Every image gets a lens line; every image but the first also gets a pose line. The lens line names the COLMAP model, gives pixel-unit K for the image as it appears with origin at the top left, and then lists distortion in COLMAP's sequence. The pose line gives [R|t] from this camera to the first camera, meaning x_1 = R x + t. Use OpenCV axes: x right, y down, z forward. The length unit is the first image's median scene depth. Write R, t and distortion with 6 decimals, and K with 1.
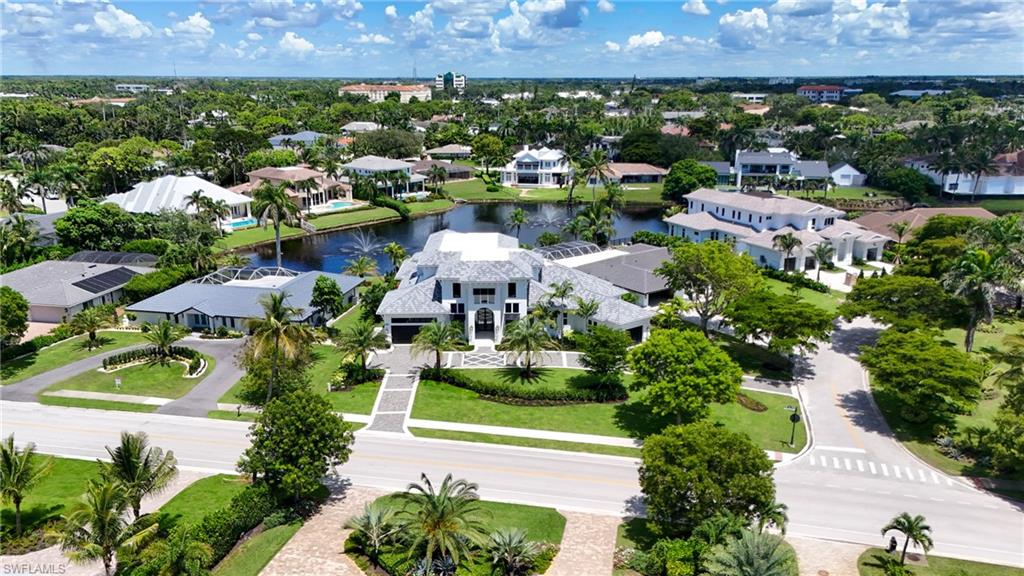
lens RADIAL K [[749.8, 0, 508.6], [0, 749.8, 290.5], [0, 0, 1]] dist [0.006087, 0.008637]
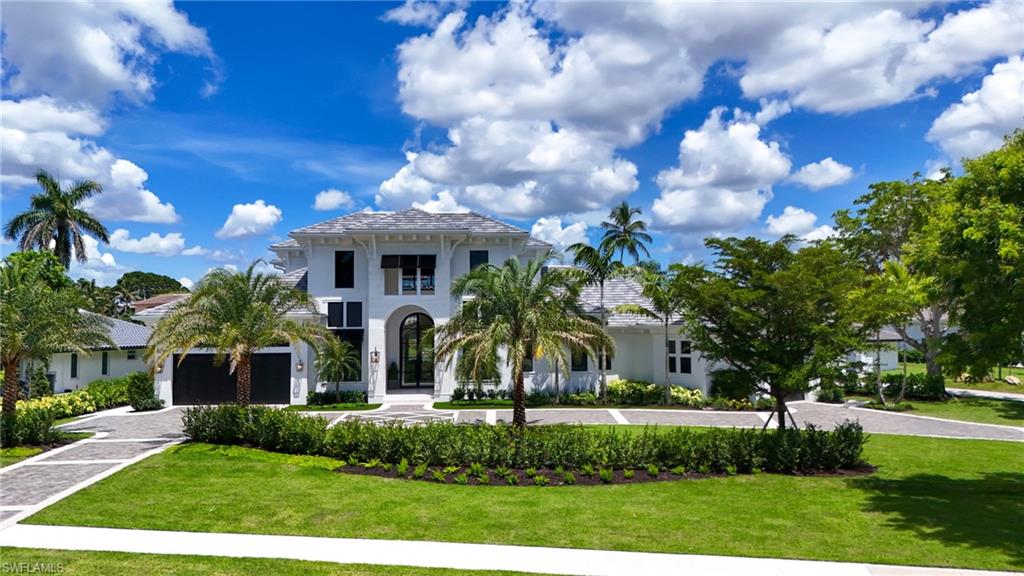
lens RADIAL K [[749.8, 0, 511.7], [0, 749.8, 288.8], [0, 0, 1]] dist [0.006087, 0.008637]
pose [[0.999908, -0.002600, 0.013348, 0.009180], [0.006908, 0.942594, -0.333869, 0.078034], [-0.011713, 0.333930, 0.942525, 0.321874]]
